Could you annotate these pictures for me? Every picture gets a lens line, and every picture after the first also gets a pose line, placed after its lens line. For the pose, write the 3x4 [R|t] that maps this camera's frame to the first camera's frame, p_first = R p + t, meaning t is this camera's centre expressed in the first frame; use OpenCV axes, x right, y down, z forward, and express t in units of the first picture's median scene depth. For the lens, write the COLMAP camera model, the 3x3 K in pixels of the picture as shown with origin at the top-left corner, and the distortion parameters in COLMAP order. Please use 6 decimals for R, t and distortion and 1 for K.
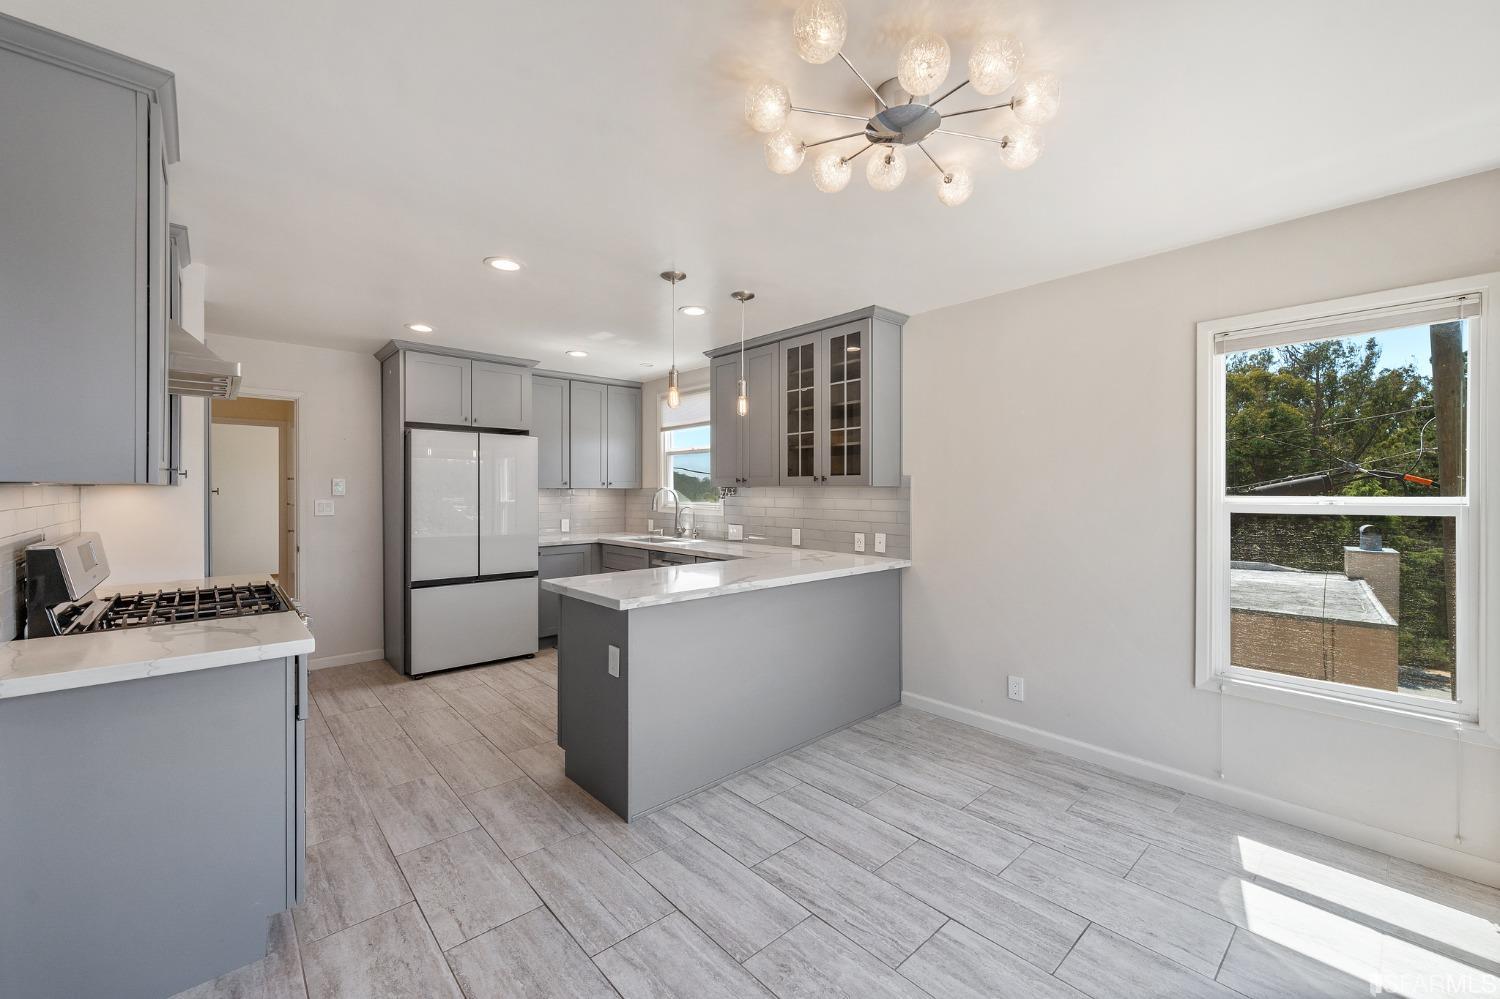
lens RADIAL K [[595.6, 0, 754.3], [0, 595.6, 493.8], [0, 0, 1]] dist [0.006848, 0.000639]
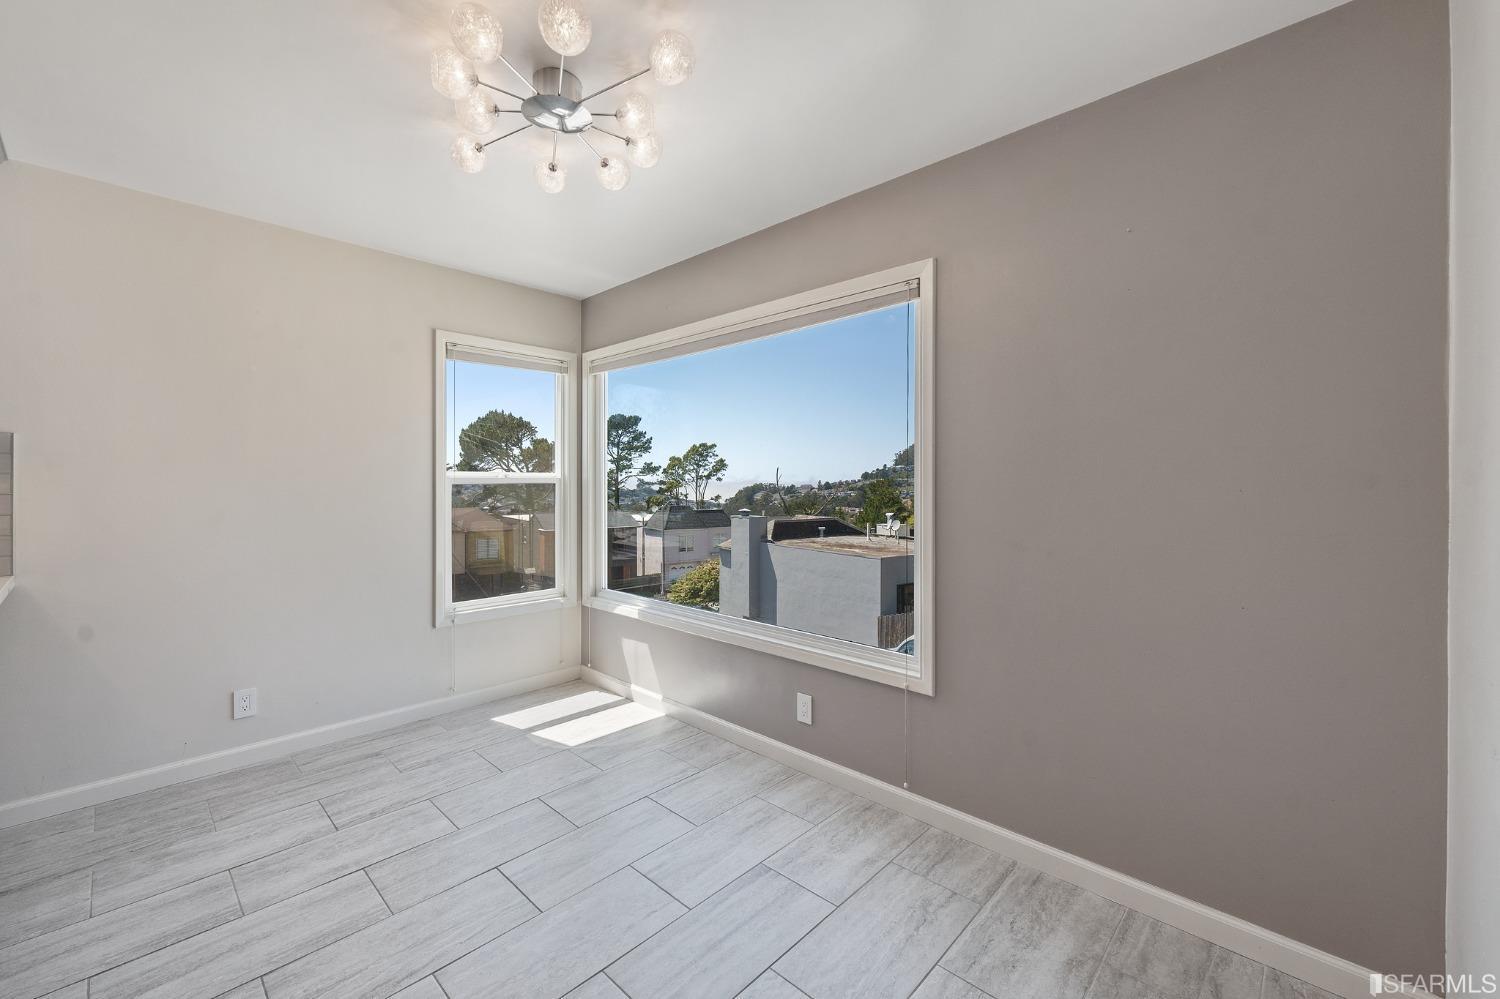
lens RADIAL K [[595.6, 0, 746.3], [0, 595.6, 480.8], [0, 0, 1]] dist [0.006848, 0.000639]
pose [[-0.049594, 0.002360, 0.998767, -0.477764], [0.001347, 0.999996, -0.002296, 0.026373], [-0.998769, 0.001231, -0.049597, 0.401657]]
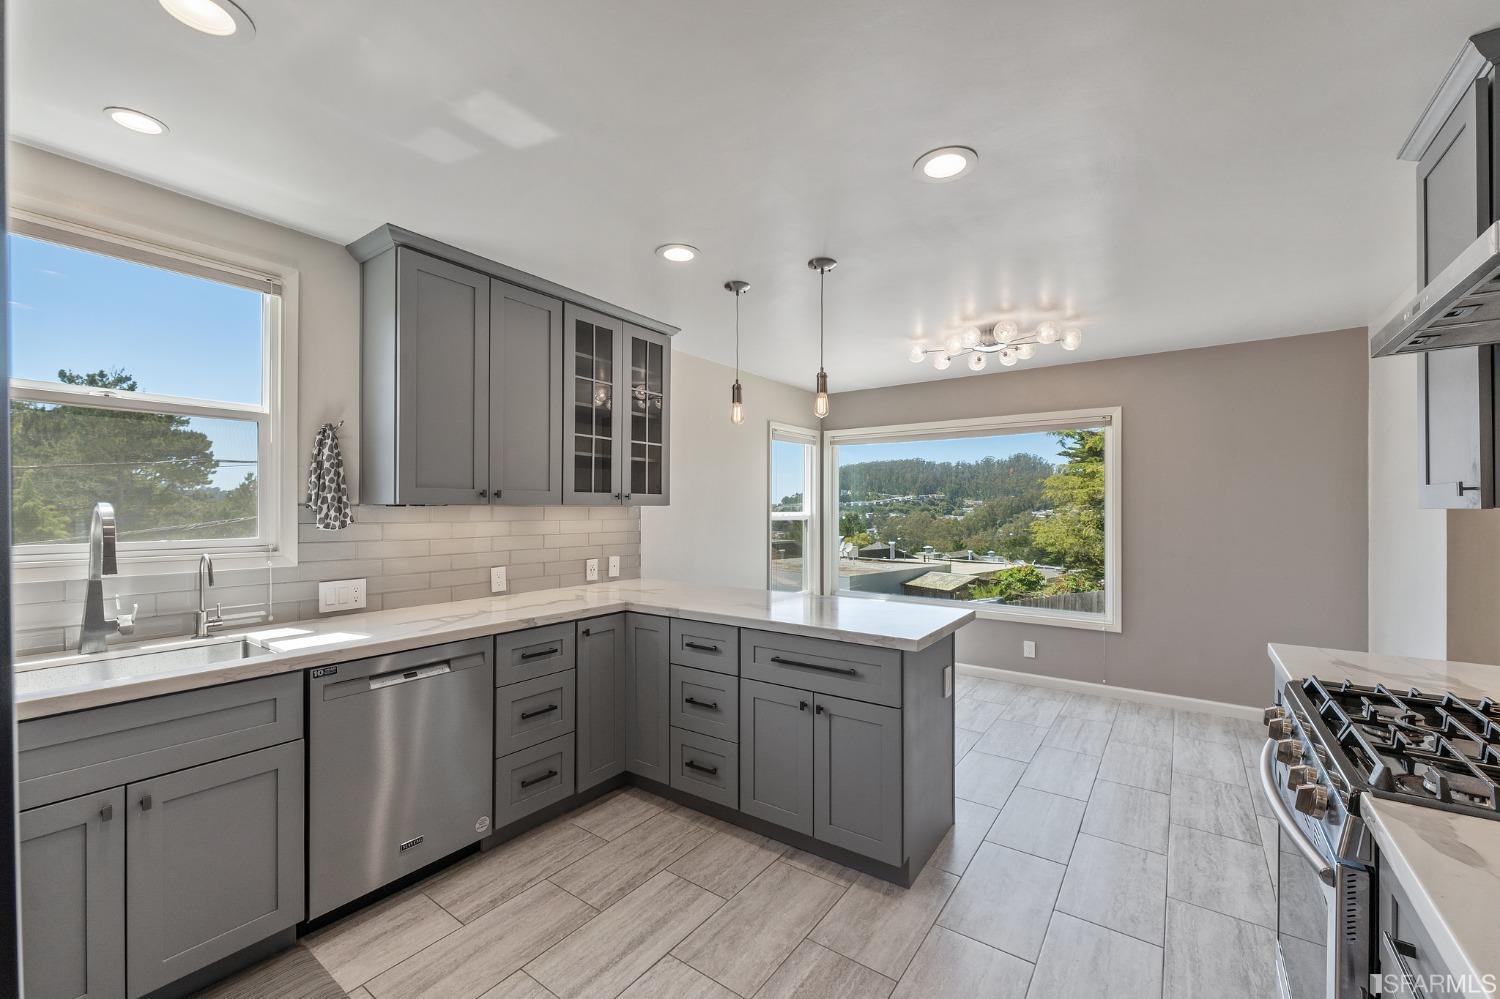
lens RADIAL K [[595.6, 0, 746.7], [0, 595.6, 507.2], [0, 0, 1]] dist [0.006848, 0.000639]
pose [[-0.196836, -0.002072, 0.980434, -0.977309], [0.002508, 0.999993, 0.002617, -0.015545], [-0.980433, 0.002974, -0.196829, 1.295400]]
